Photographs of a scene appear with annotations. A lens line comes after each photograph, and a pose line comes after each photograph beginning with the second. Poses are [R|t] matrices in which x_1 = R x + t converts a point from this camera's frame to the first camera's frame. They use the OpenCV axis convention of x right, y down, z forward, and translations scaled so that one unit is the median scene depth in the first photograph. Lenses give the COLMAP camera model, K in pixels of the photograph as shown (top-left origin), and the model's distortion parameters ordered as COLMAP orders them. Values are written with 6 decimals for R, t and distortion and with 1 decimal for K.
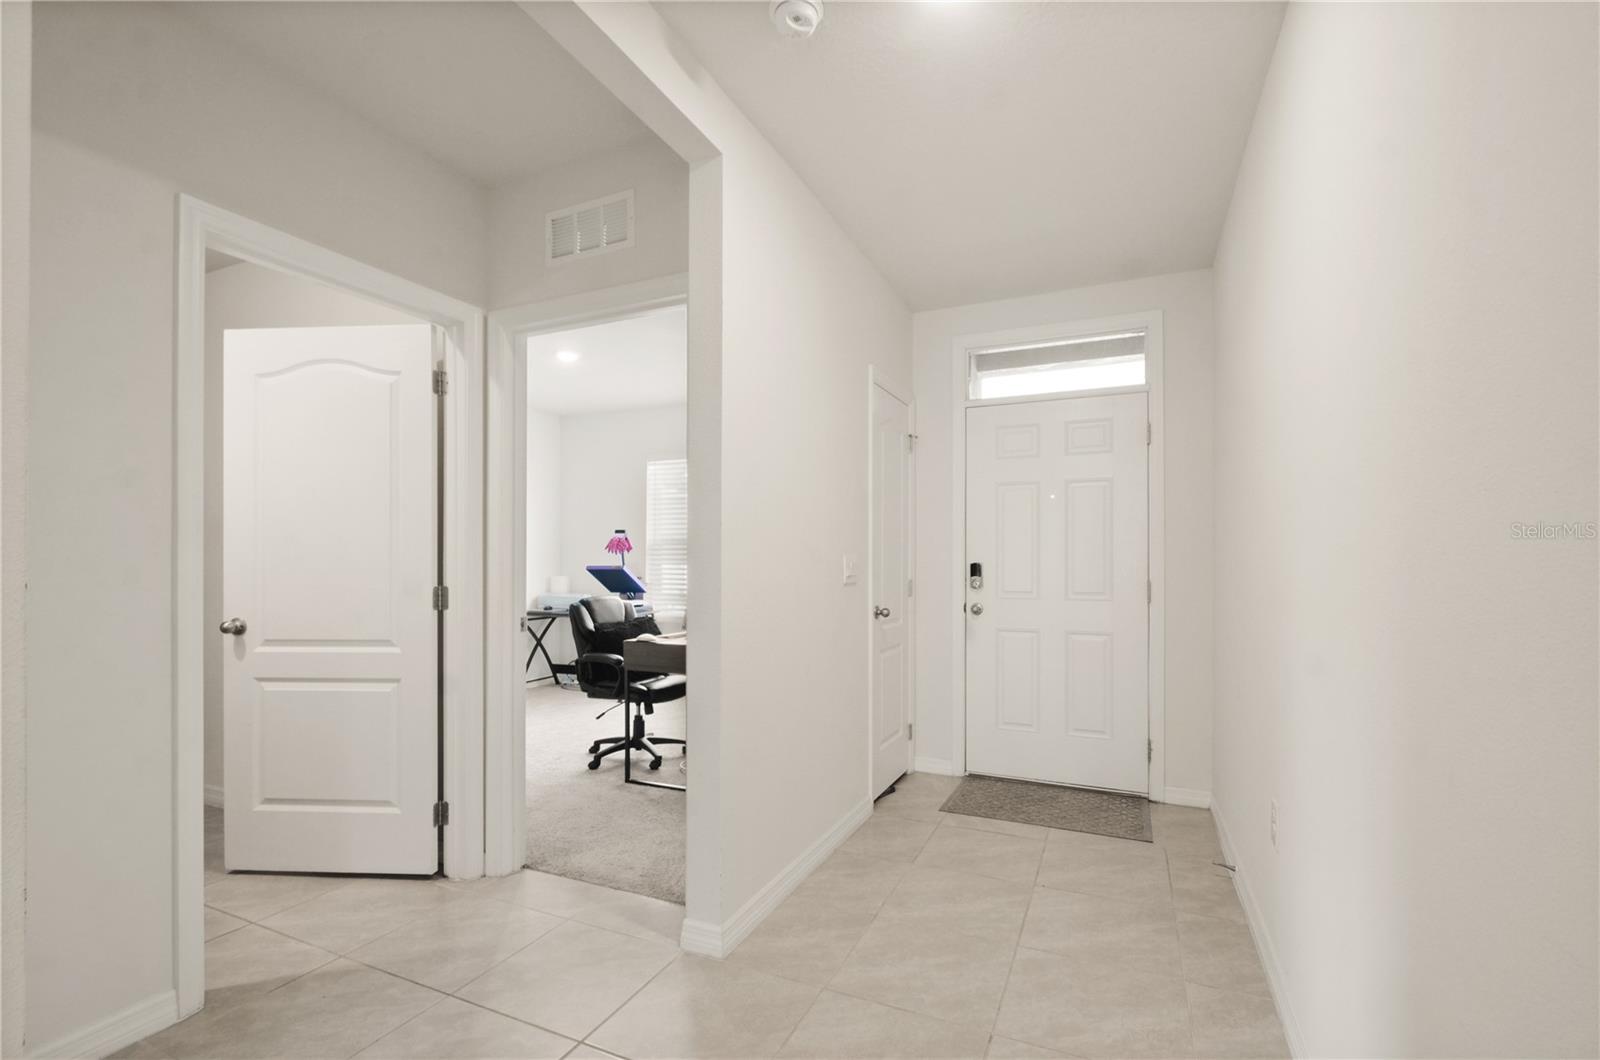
lens RADIAL K [[716.8, 0, 807.3], [0, 716.8, 545.2], [0, 0, 1]] dist [-0.002693, -0.001317]
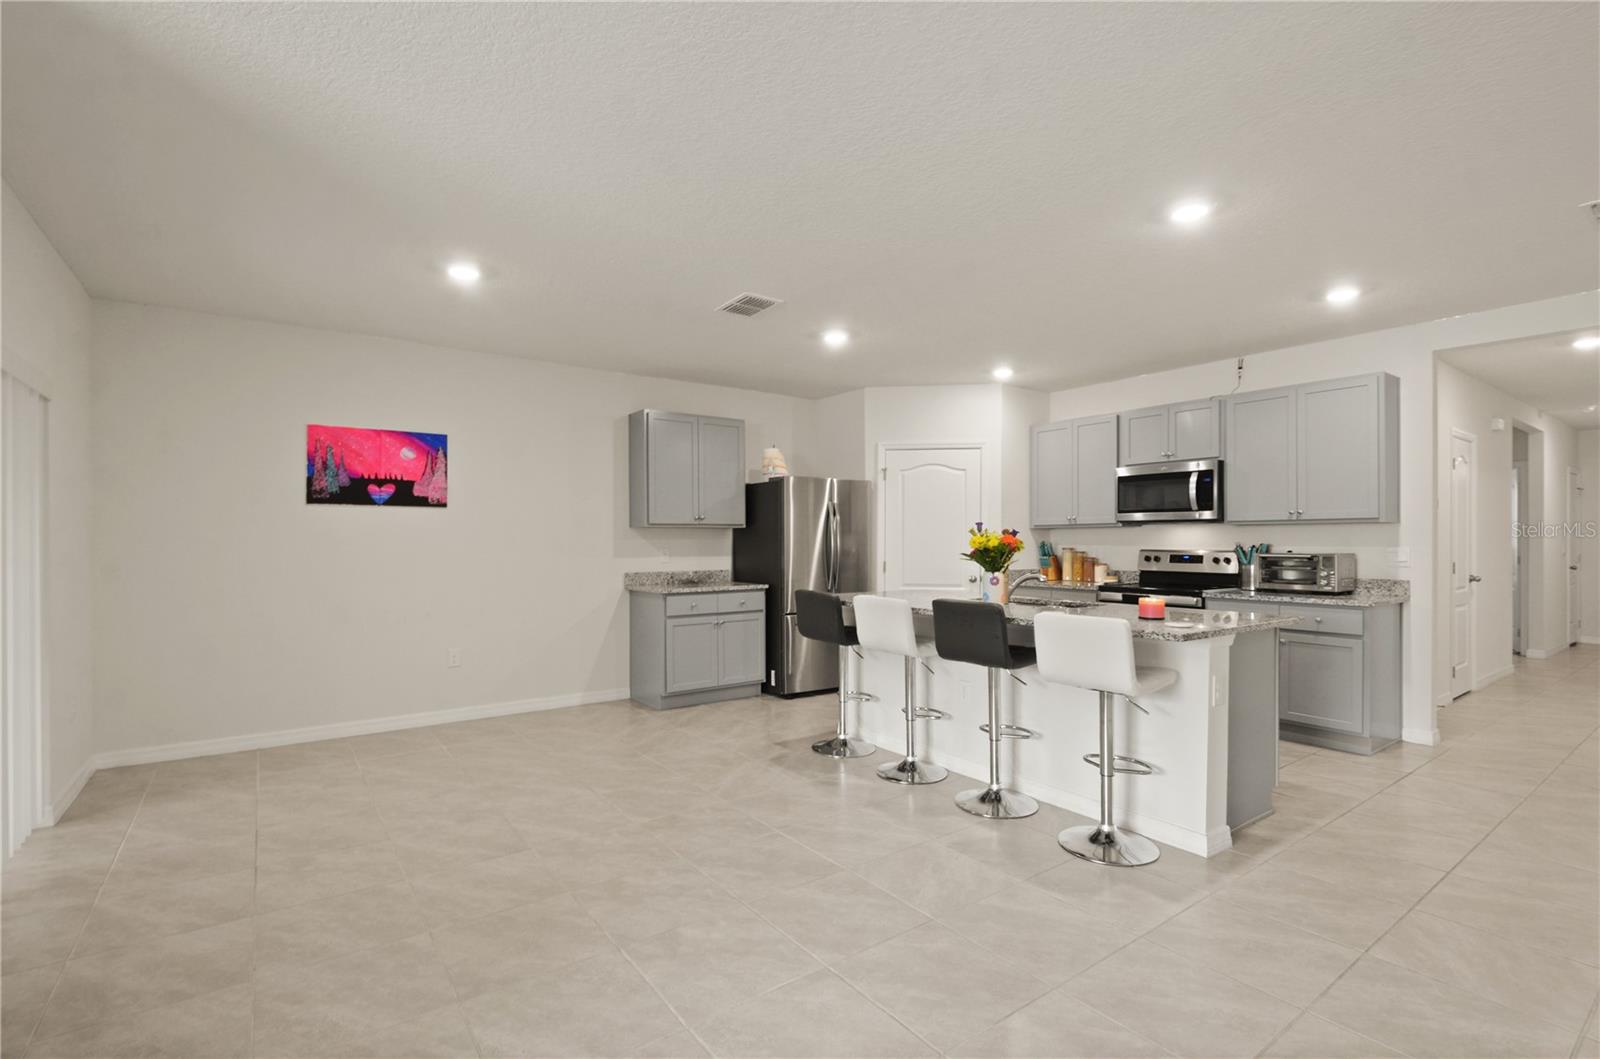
lens RADIAL K [[716.8, 0, 805.6], [0, 716.8, 543.2], [0, 0, 1]] dist [-0.002693, -0.001317]
pose [[0.870109, -0.014155, -0.492656, -0.931018], [0.020371, 0.999766, 0.007254, -0.058829], [0.492438, -0.016348, 0.870194, -2.303859]]
